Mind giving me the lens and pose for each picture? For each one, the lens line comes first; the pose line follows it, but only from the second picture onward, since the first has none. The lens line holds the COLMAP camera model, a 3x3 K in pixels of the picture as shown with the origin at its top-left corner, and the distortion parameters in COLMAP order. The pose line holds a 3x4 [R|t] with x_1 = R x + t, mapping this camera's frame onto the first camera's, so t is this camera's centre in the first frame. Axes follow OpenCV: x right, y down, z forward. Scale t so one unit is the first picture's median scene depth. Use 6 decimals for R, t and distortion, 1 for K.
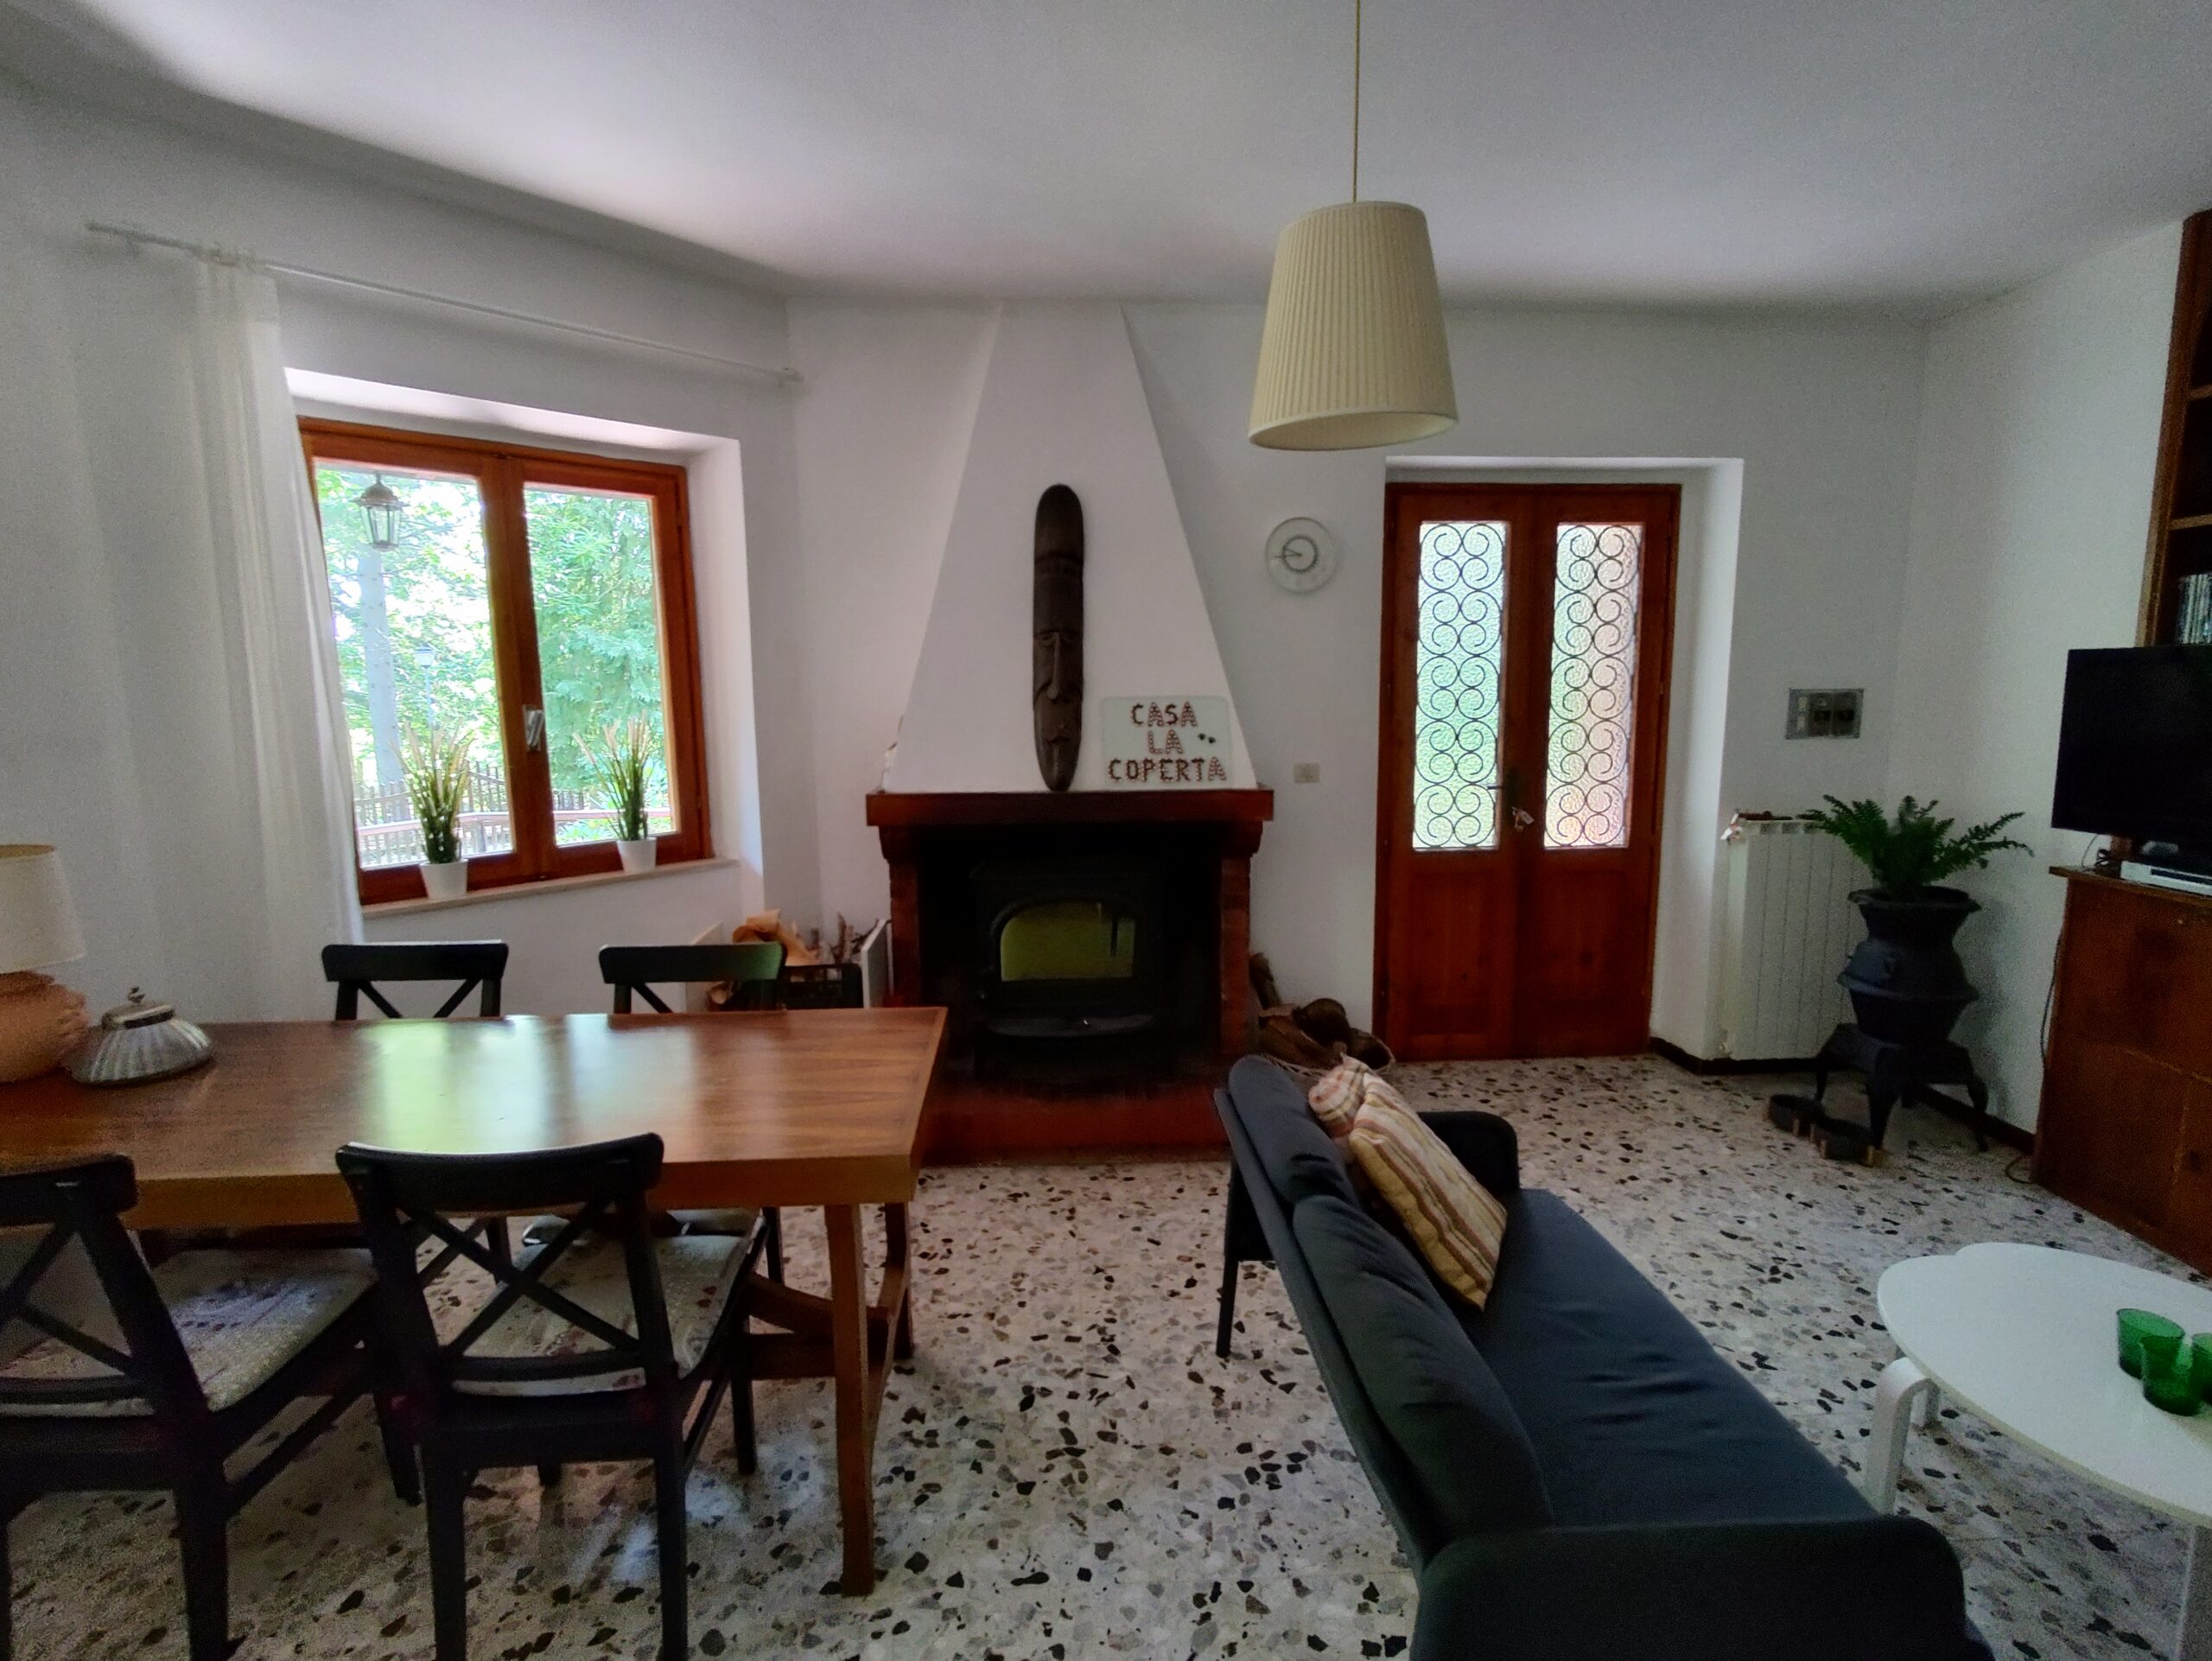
lens RADIAL K [[1073.7, 0, 1099.9], [0, 1073.7, 830.6], [0, 0, 1]] dist [-0.004219, 0.000942]
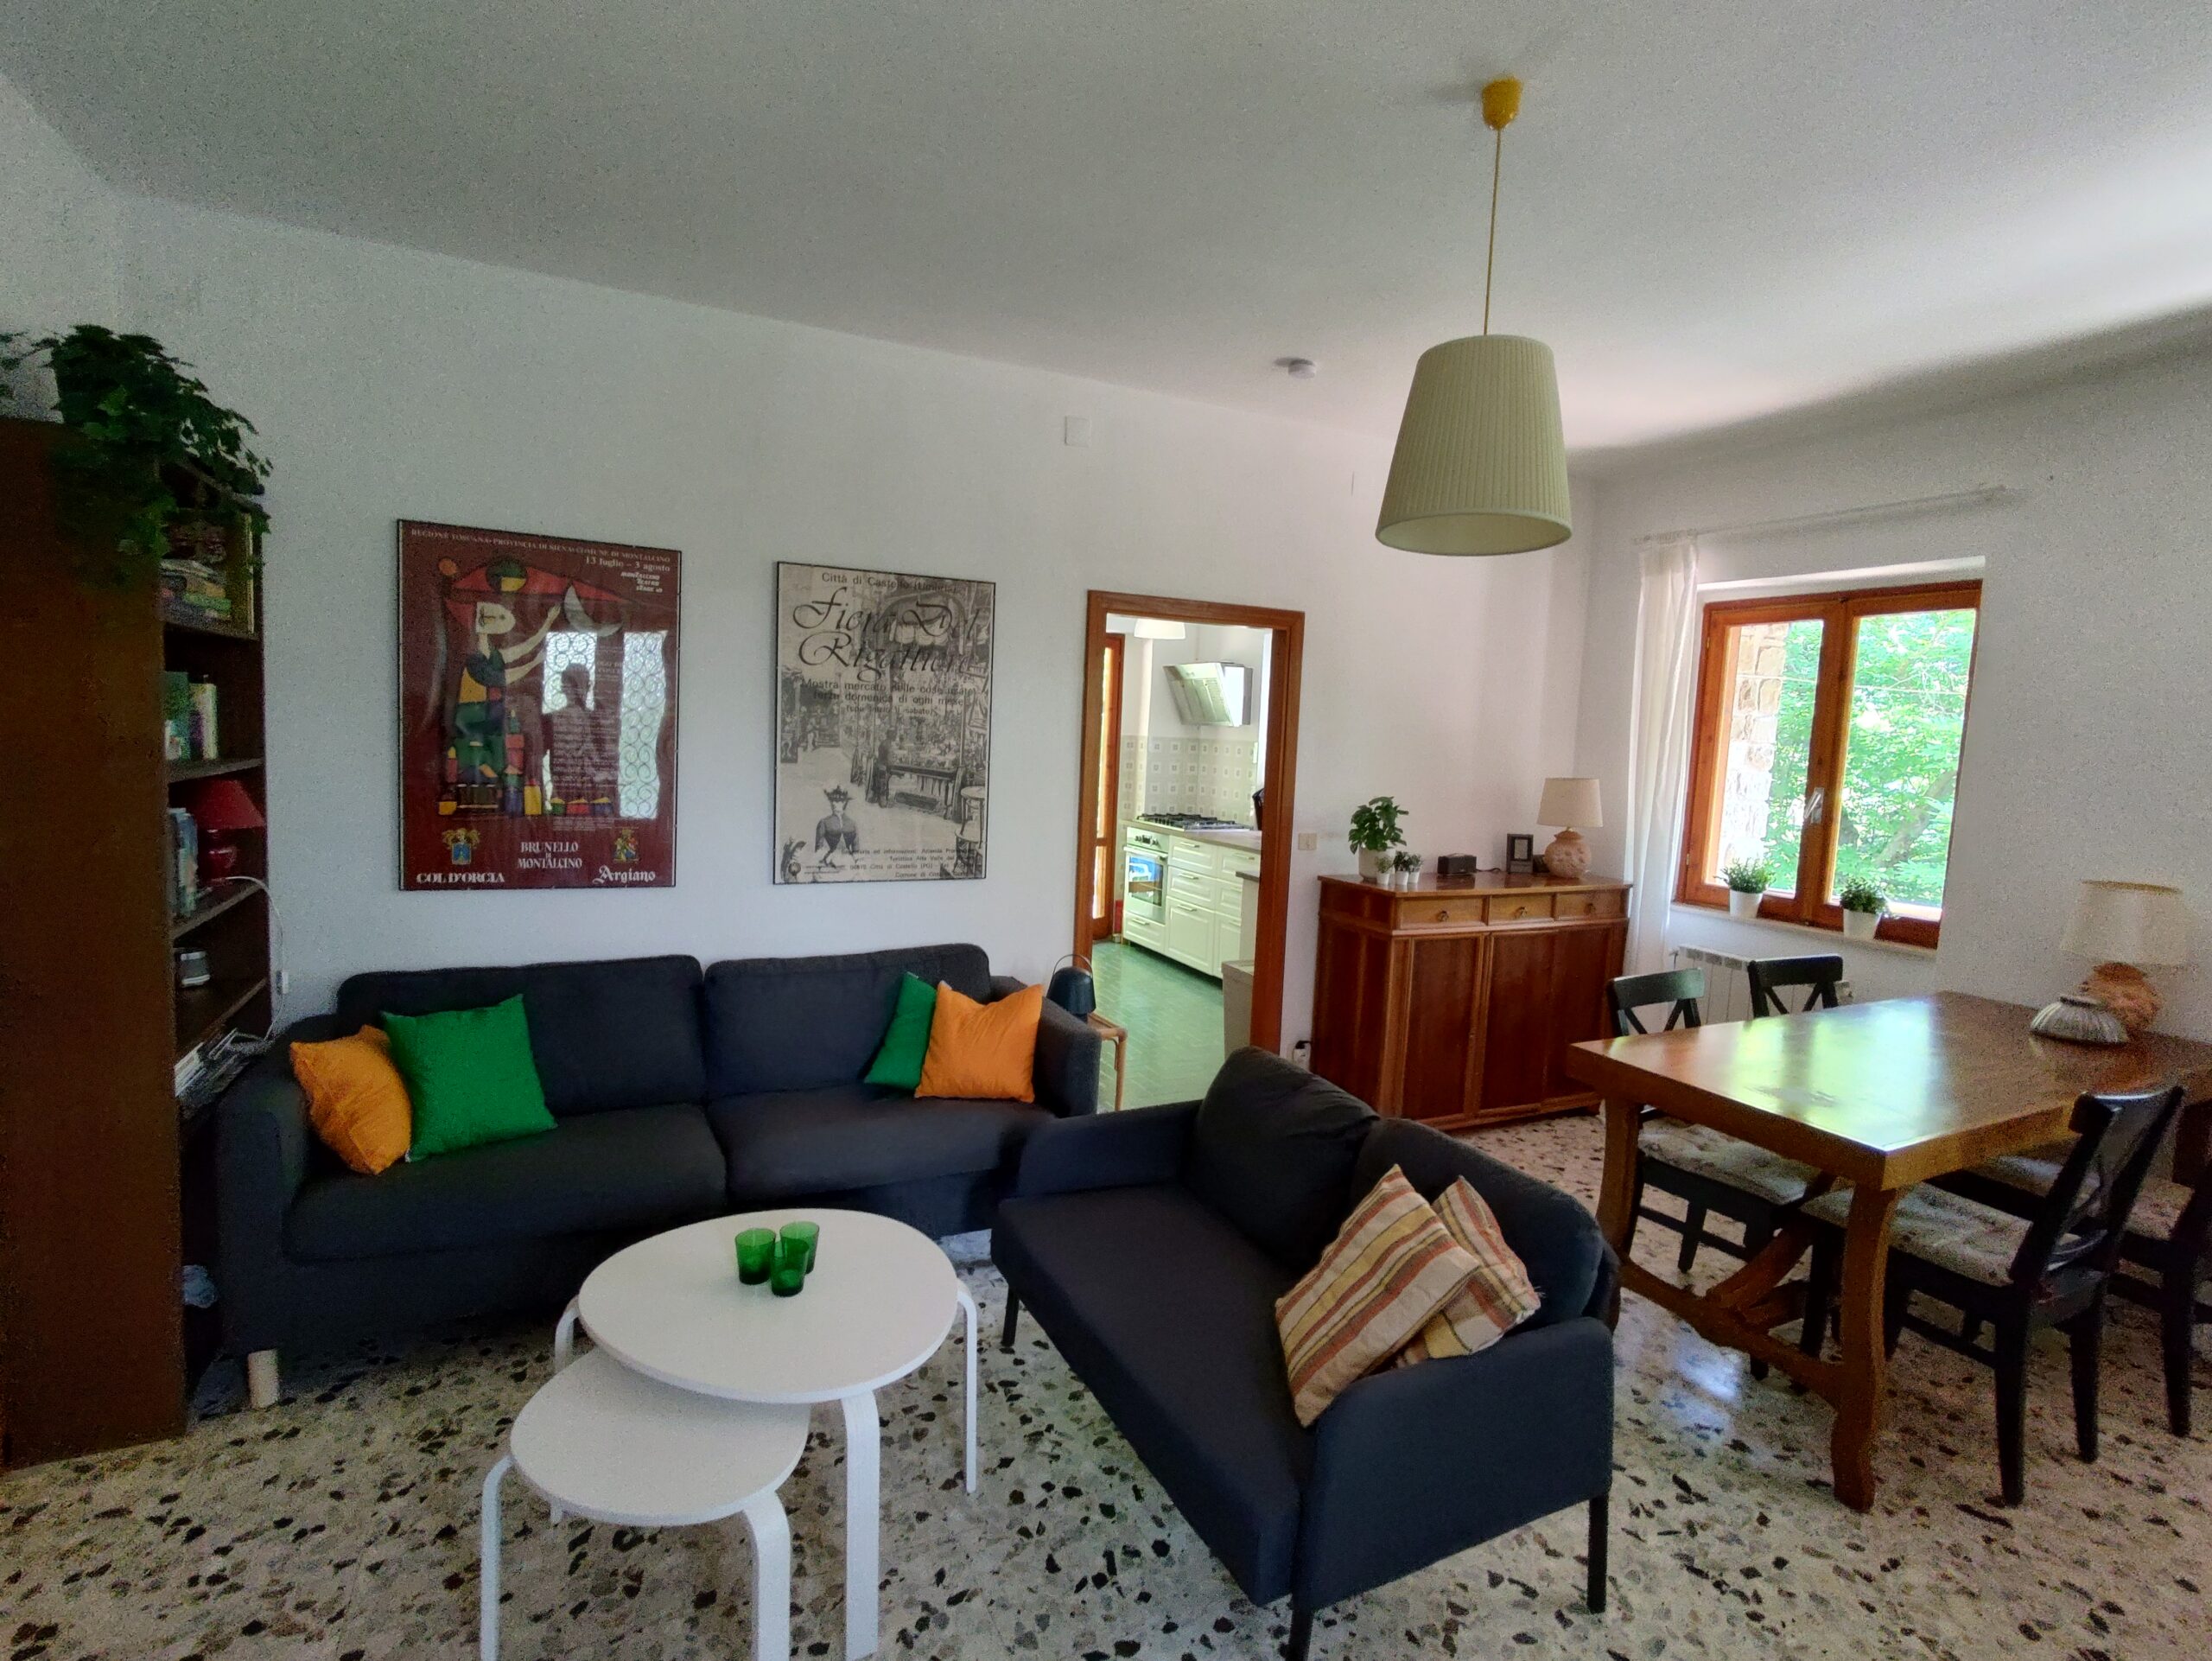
lens RADIAL K [[1073.7, 0, 1099.9], [0, 1073.7, 830.6], [0, 0, 1]] dist [-0.004219, 0.000942]
pose [[-0.919160, 0.008170, -0.393799, 0.546544], [-0.088202, 0.970127, 0.225997, -0.152567], [0.383881, 0.242462, -0.890981, 1.020781]]
